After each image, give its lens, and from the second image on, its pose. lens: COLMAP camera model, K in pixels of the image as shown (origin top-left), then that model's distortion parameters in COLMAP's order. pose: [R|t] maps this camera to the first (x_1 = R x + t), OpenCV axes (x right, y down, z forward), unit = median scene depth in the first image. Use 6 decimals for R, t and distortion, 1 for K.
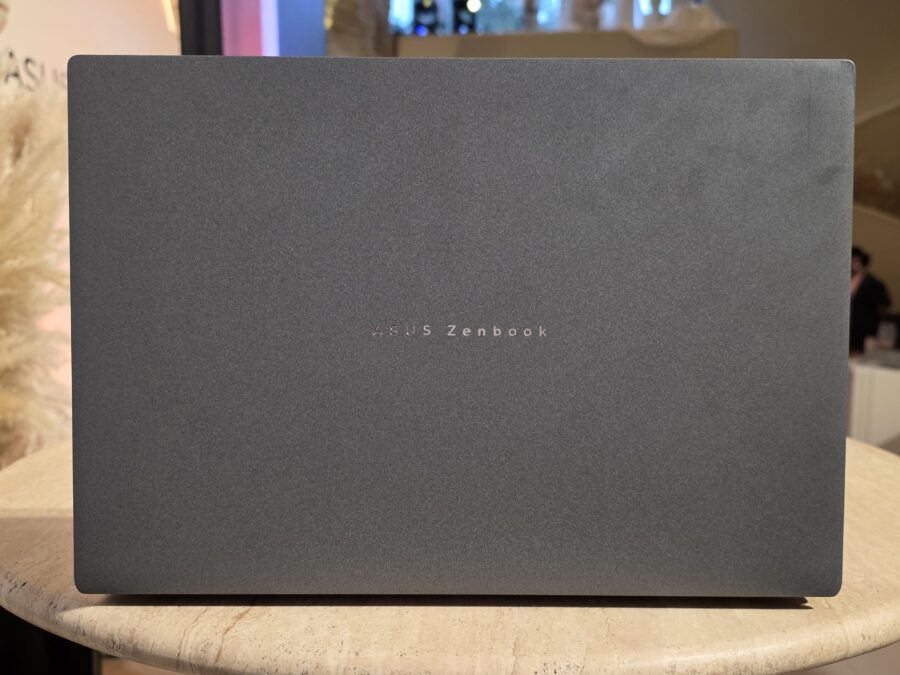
lens RADIAL K [[824.7, 0, 450.0], [0, 824.7, 337.5], [0, 0, 1]] dist [0.011749, -0.002963]
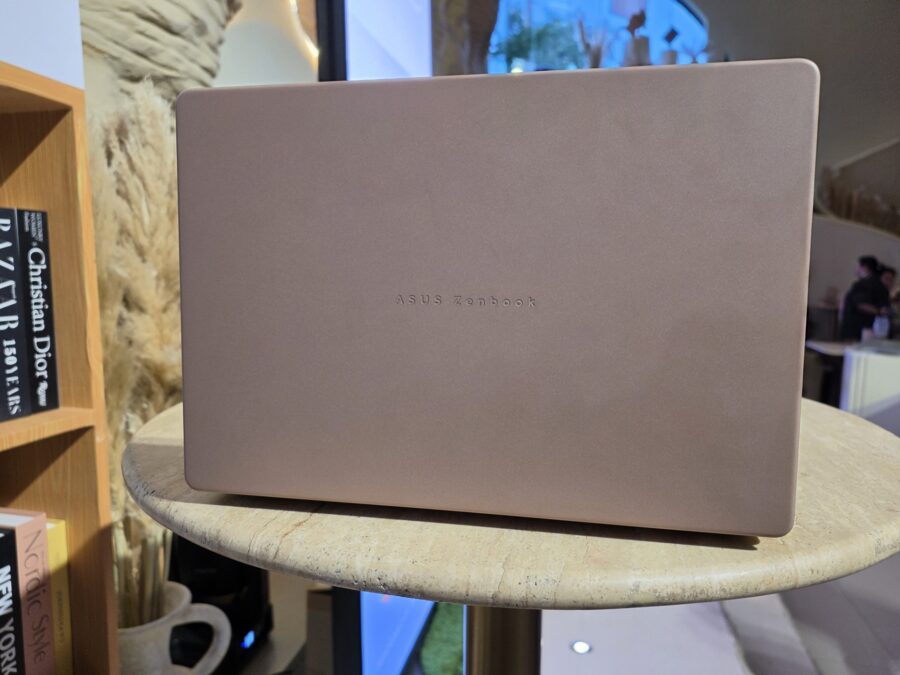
lens RADIAL K [[607.7, 0, 454.5], [0, 607.7, 333.0], [0, 0, 1]] dist [0.008814, 0.002349]
pose [[0.992023, 0.014398, -0.125233, 0.105810], [-0.012817, 0.999828, 0.013416, 0.022476], [0.125405, -0.011704, 0.992037, 0.090997]]
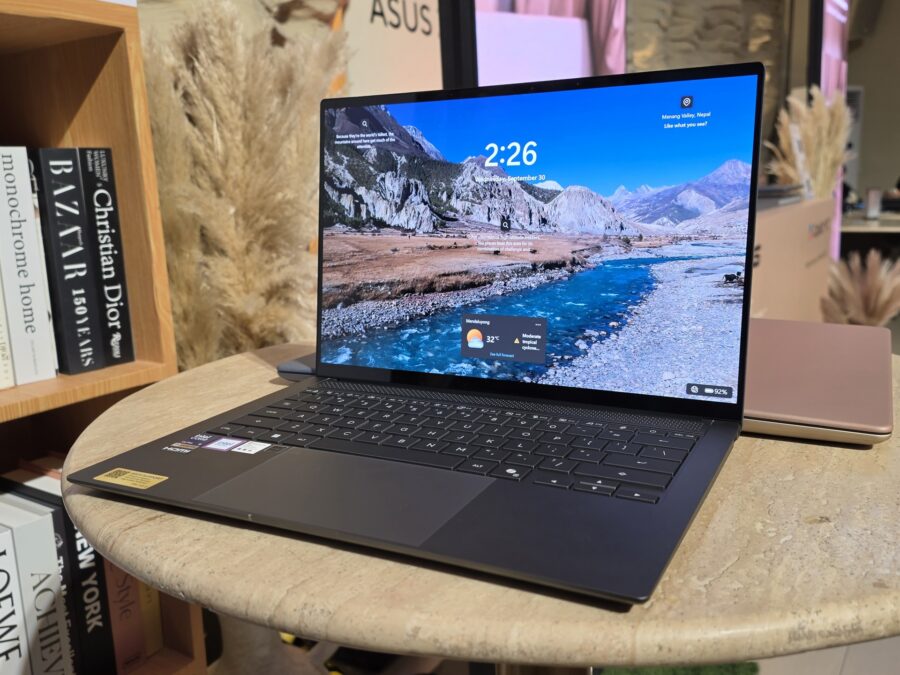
lens RADIAL K [[806.7, 0, 454.6], [0, 806.7, 331.9], [0, 0, 1]] dist [0.095751, -0.141003]
pose [[0.894275, 0.053450, -0.444315, 0.694652], [-0.005272, 0.994031, 0.108969, -0.076392], [0.447488, -0.095106, 0.889219, 0.148108]]
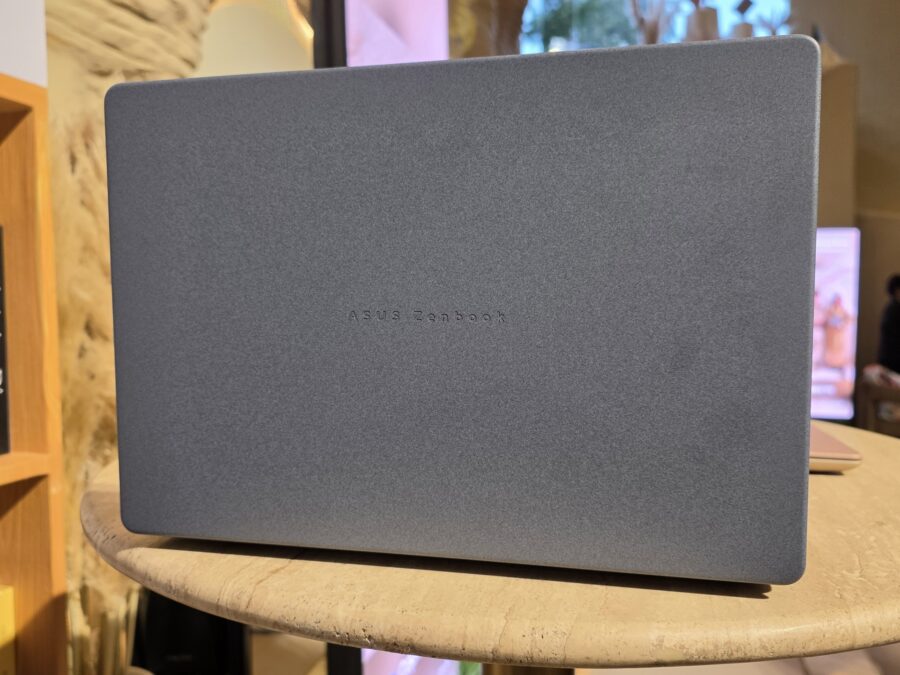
lens RADIAL K [[747.5, 0, 447.1], [0, 747.5, 333.2], [0, 0, 1]] dist [0.011877, -0.003424]
pose [[0.984926, 0.001597, -0.172970, 0.158123], [-0.008056, 0.999296, -0.036643, 0.048814], [0.172790, 0.037484, 0.984245, 0.020307]]
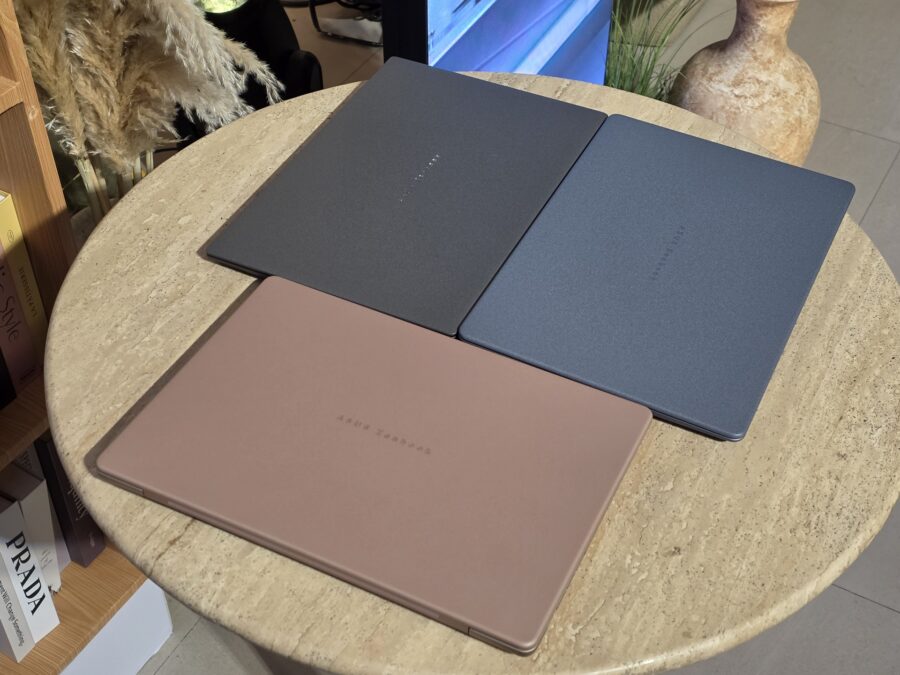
lens RADIAL K [[1267.0, 0, 452.1], [0, 1267.0, 339.2], [0, 0, 1]] dist [0.208210, -0.571245]
pose [[0.919643, 0.281874, -0.273502, 0.827892], [-0.046499, 0.769611, 0.636818, -1.604168], [0.389992, -0.572928, 0.720874, -0.355983]]
